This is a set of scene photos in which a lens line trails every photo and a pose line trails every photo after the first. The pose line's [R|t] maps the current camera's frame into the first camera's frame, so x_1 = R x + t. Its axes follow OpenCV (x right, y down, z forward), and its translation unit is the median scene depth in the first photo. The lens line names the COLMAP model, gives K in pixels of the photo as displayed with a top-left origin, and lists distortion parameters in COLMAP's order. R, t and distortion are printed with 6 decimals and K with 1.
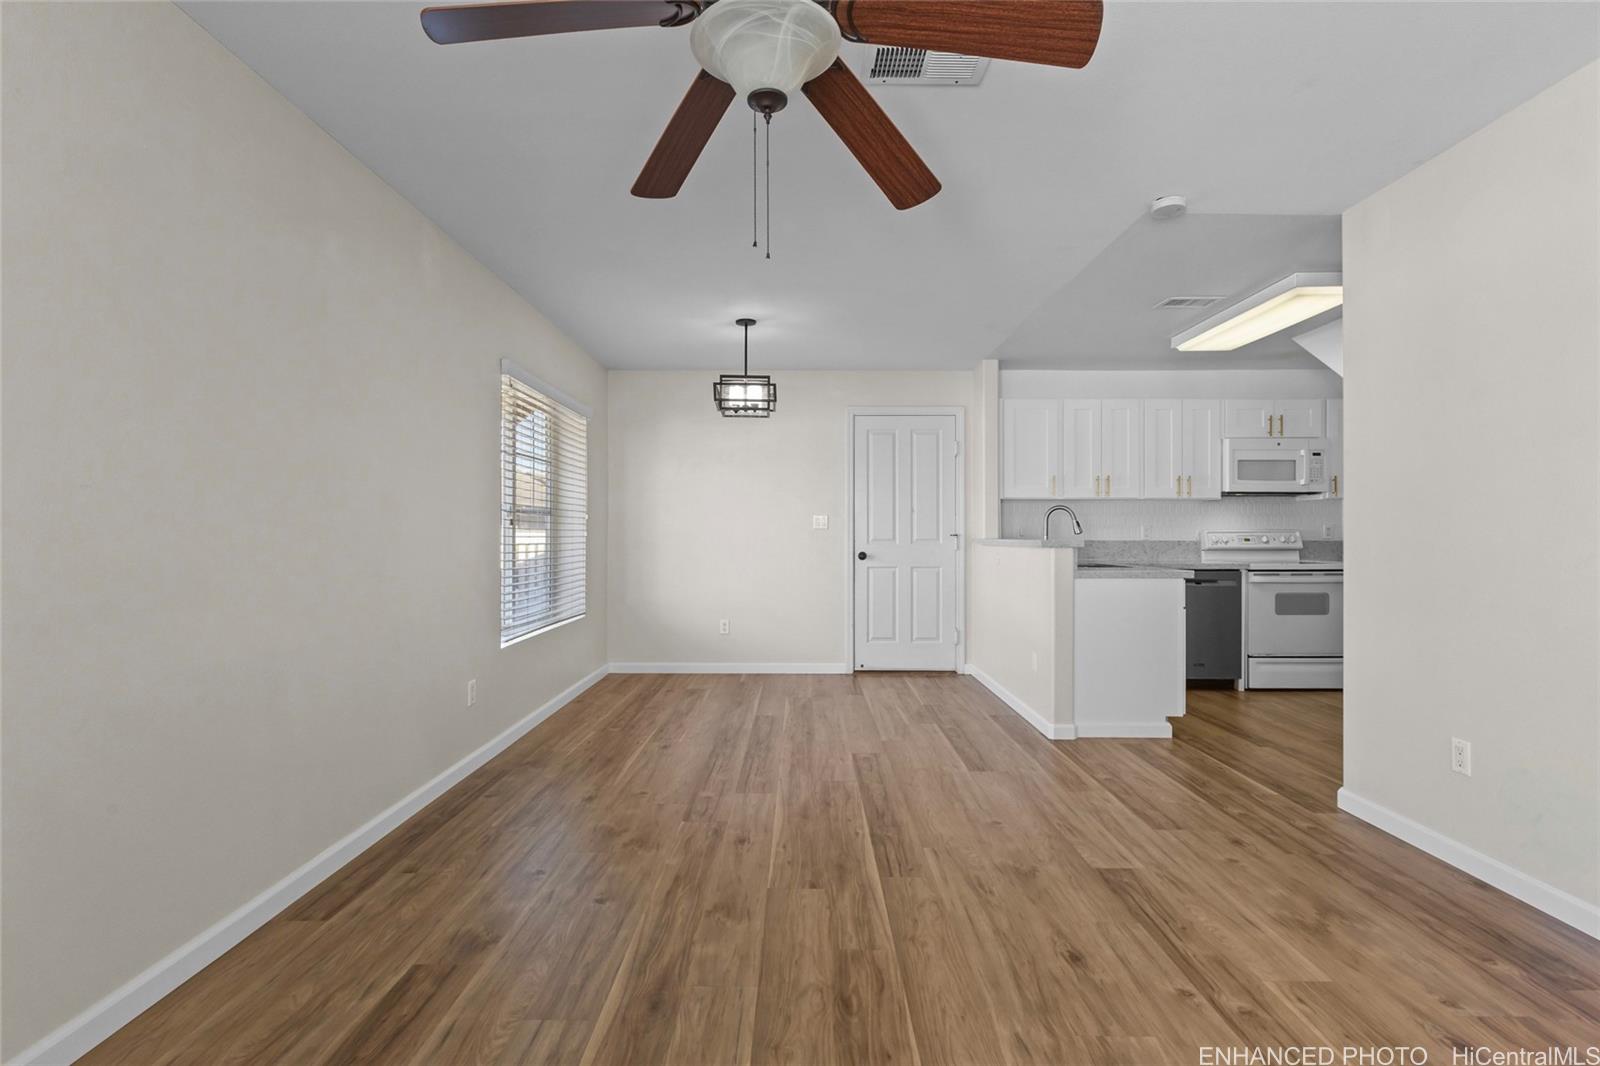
lens RADIAL K [[732.4, 0, 802.9], [0, 732.4, 531.7], [0, 0, 1]] dist [-0.001057, 0.001230]
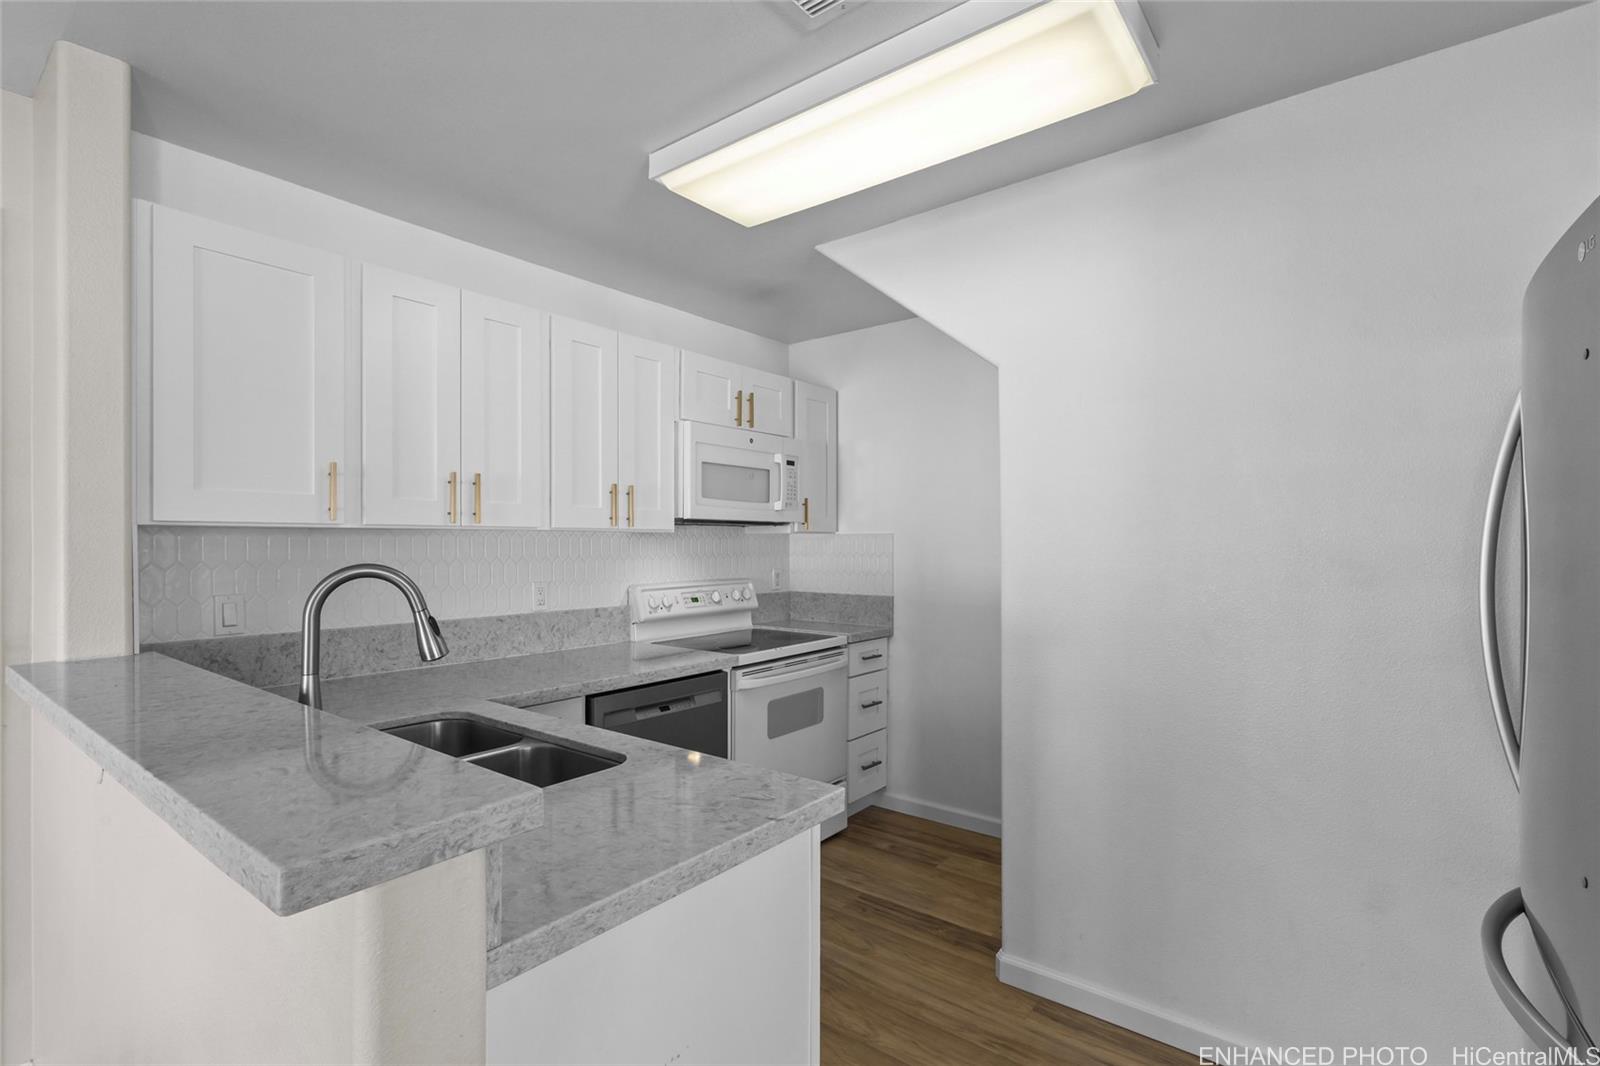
lens RADIAL K [[746.1, 0, 793.8], [0, 746.1, 544.8], [0, 0, 1]] dist [-0.000130, 0.000323]
pose [[0.621189, -0.004202, 0.783649, 0.268033], [-0.002565, 0.999969, 0.007396, -0.054409], [-0.783656, -0.006605, 0.621159, 0.814899]]
